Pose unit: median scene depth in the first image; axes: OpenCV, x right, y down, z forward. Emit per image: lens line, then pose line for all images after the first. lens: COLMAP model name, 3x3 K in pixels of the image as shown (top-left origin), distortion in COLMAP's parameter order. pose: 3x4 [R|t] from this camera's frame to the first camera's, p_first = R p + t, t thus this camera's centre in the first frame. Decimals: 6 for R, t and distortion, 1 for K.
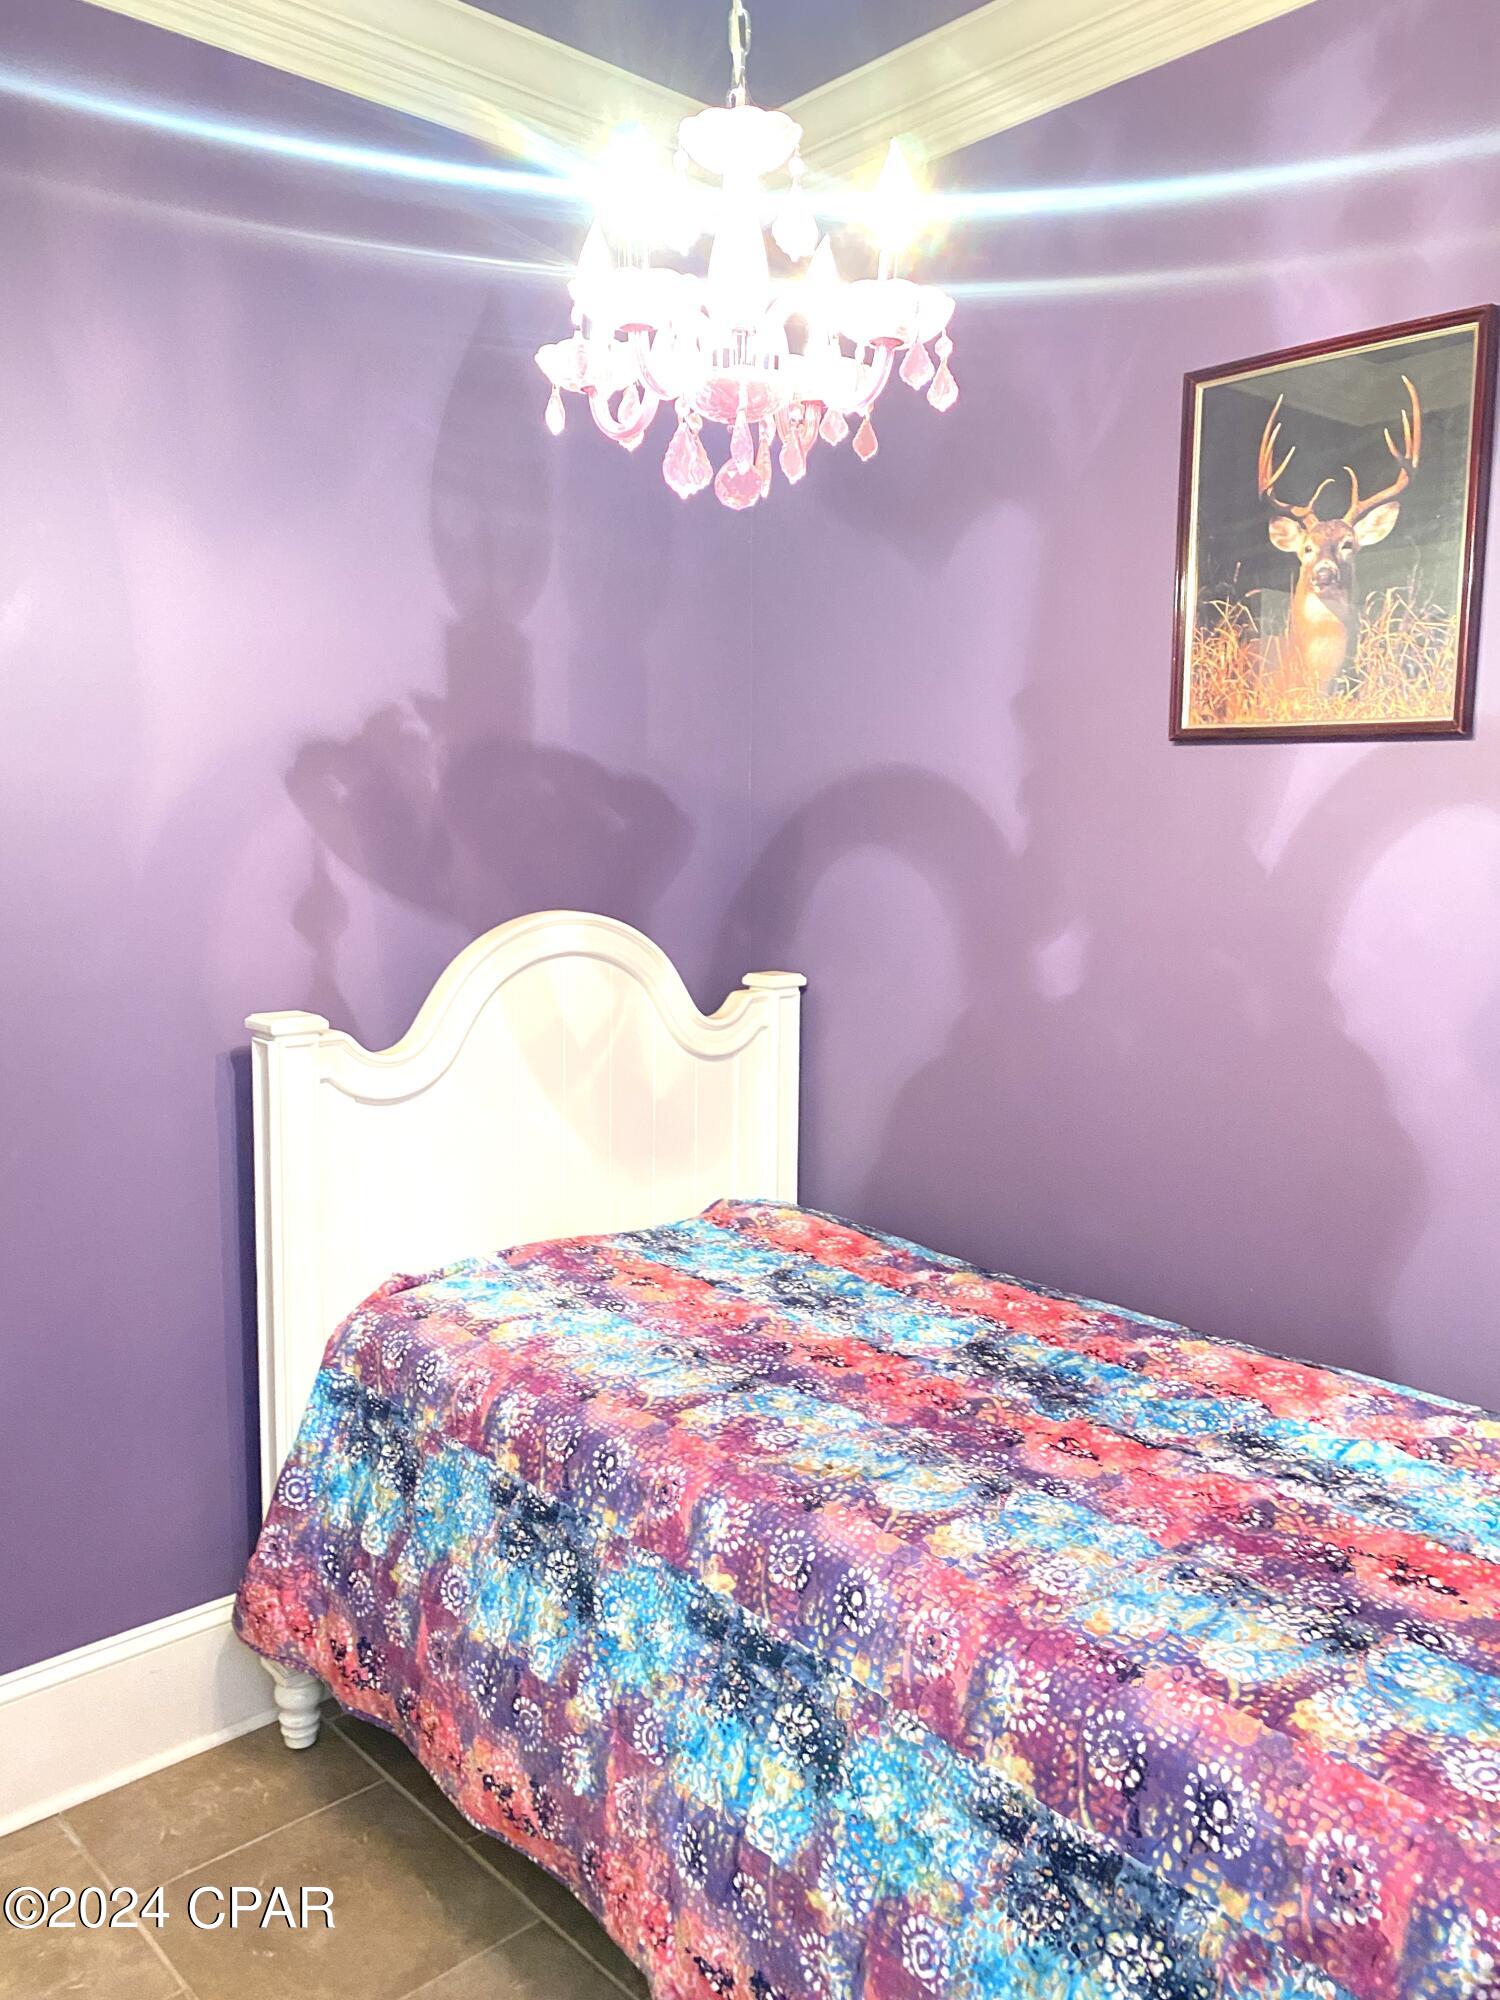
lens RADIAL K [[1530.0, 0, 741.7], [0, 1530.0, 992.8], [0, 0, 1]] dist [0.059000, -0.059672]
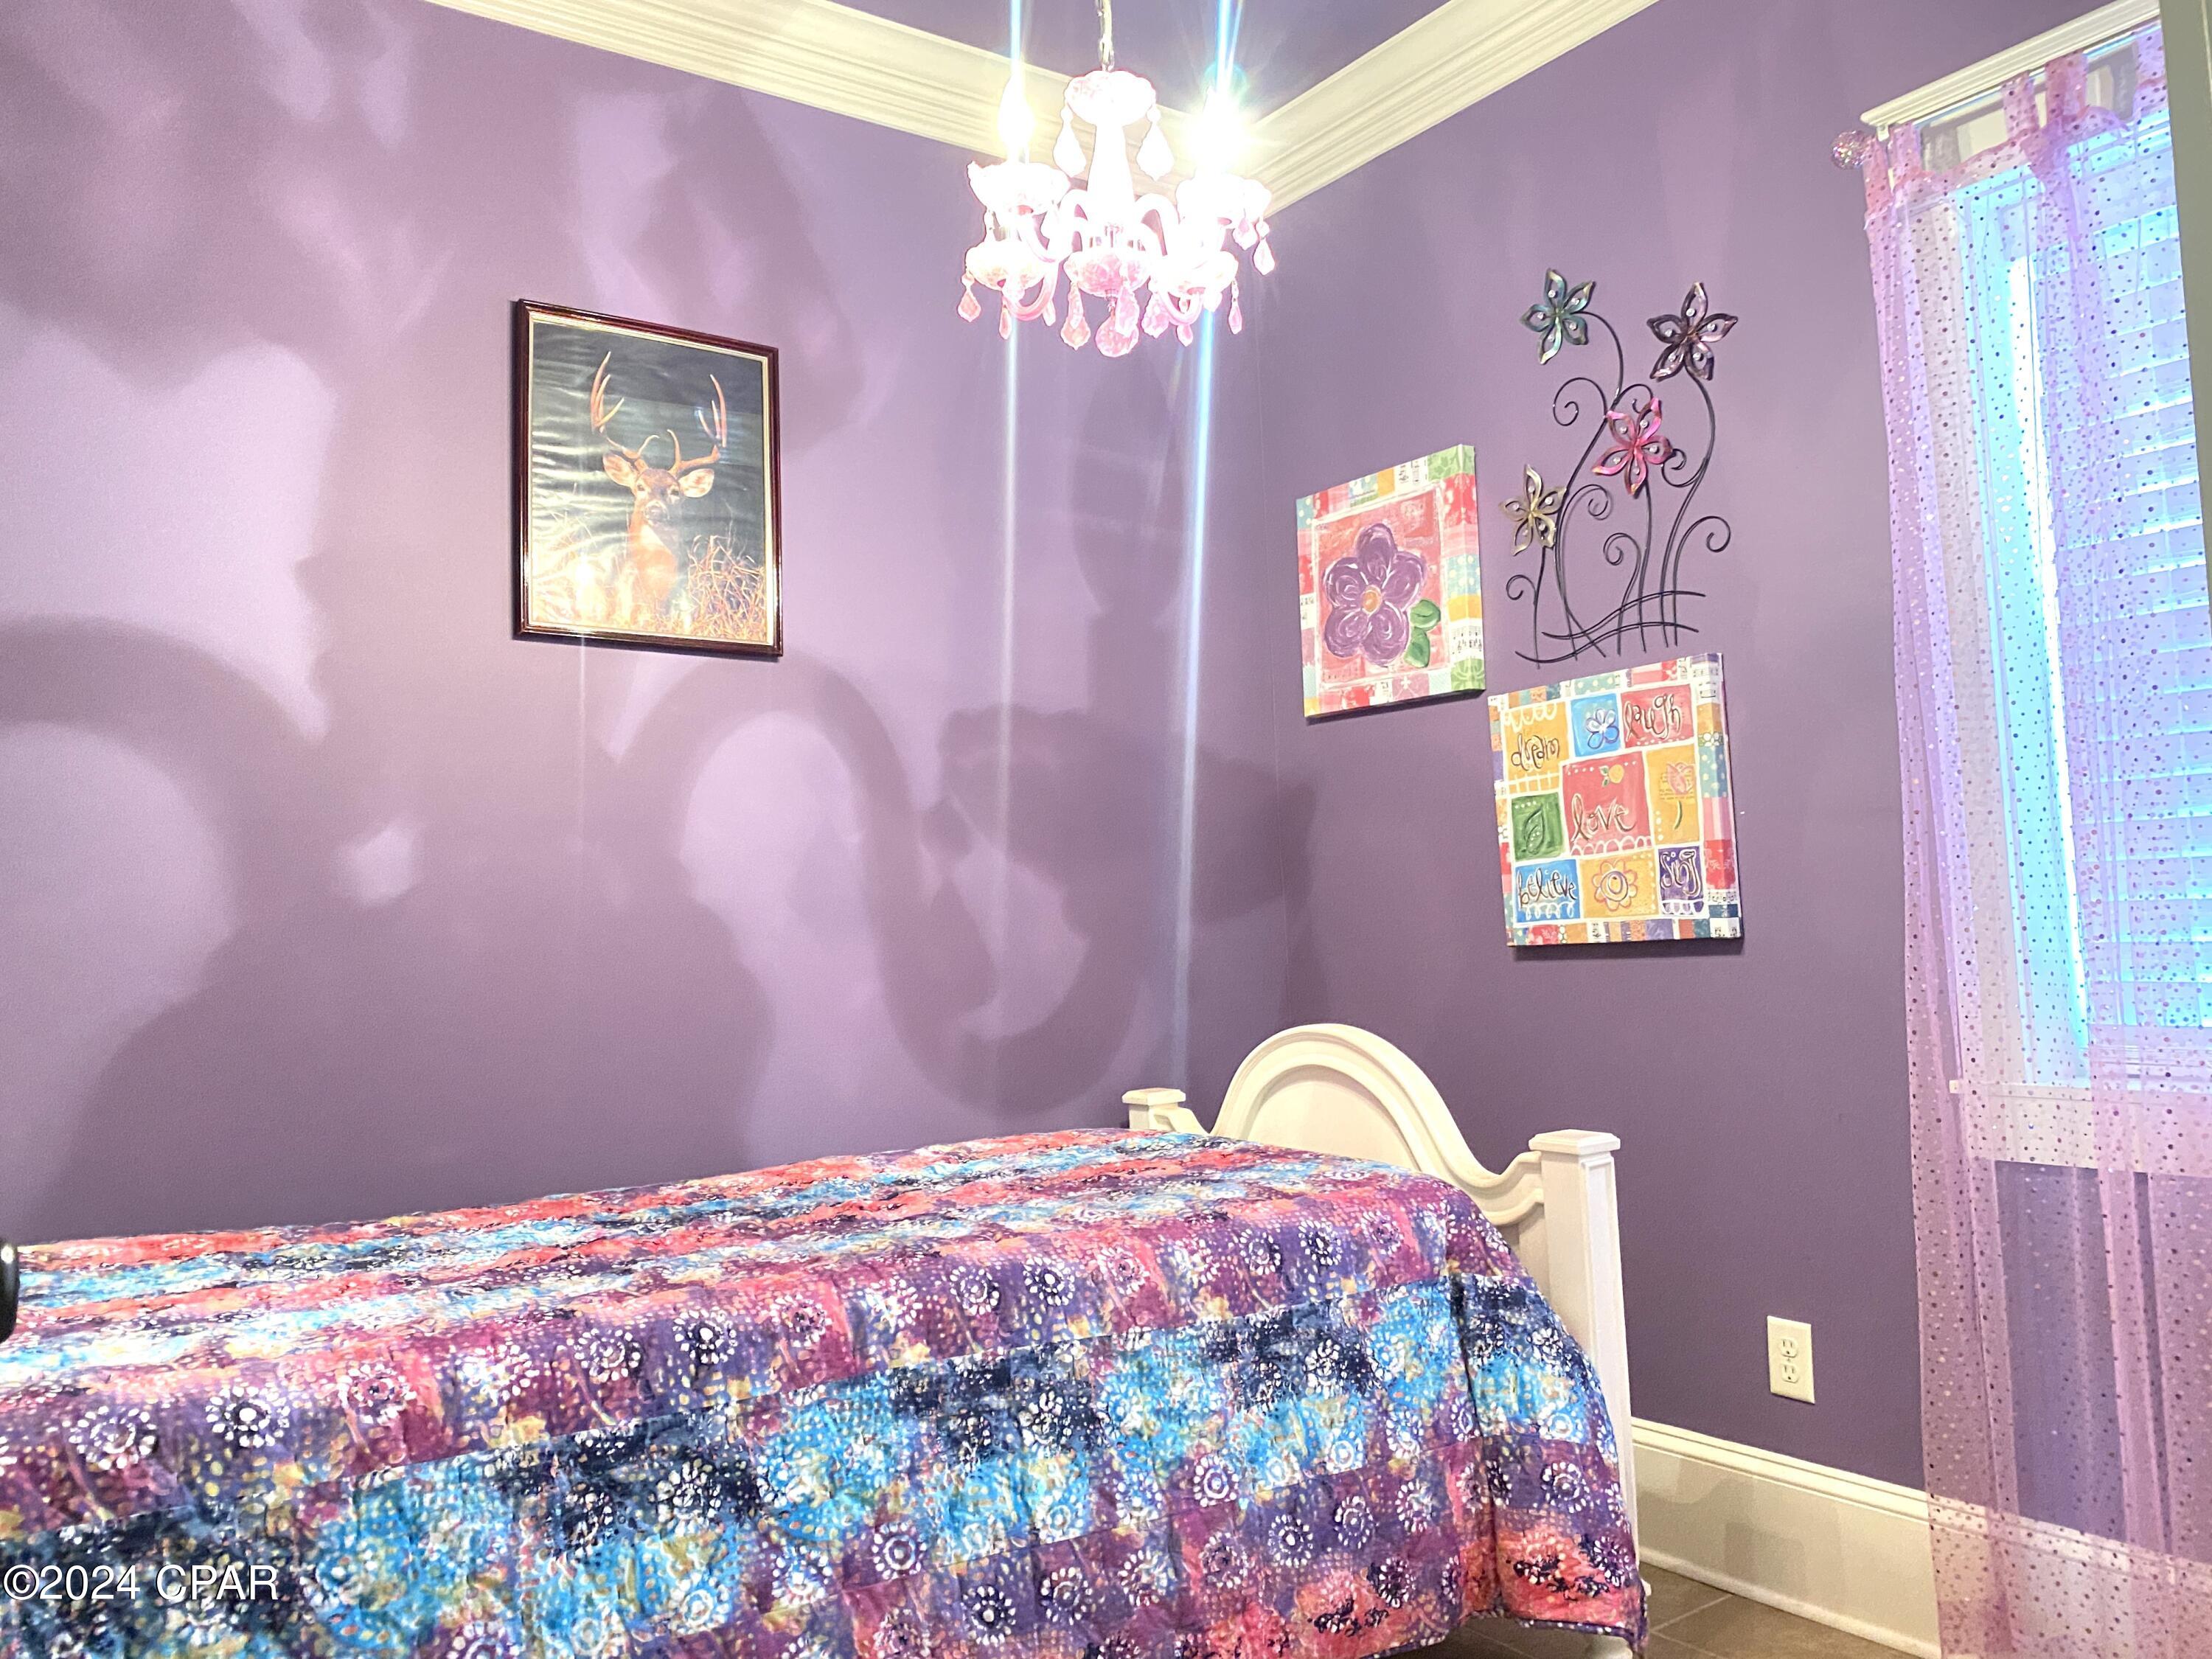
lens RADIAL K [[1692.2, 0, 1144.7], [0, 1692.2, 820.0], [0, 0, 1]] dist [0.059000, -0.059672]
pose [[0.119456, 0.059432, 0.991059, -1.081432], [0.155900, 0.984701, -0.077842, 0.152483], [-0.980523, 0.163805, 0.108363, 0.675346]]
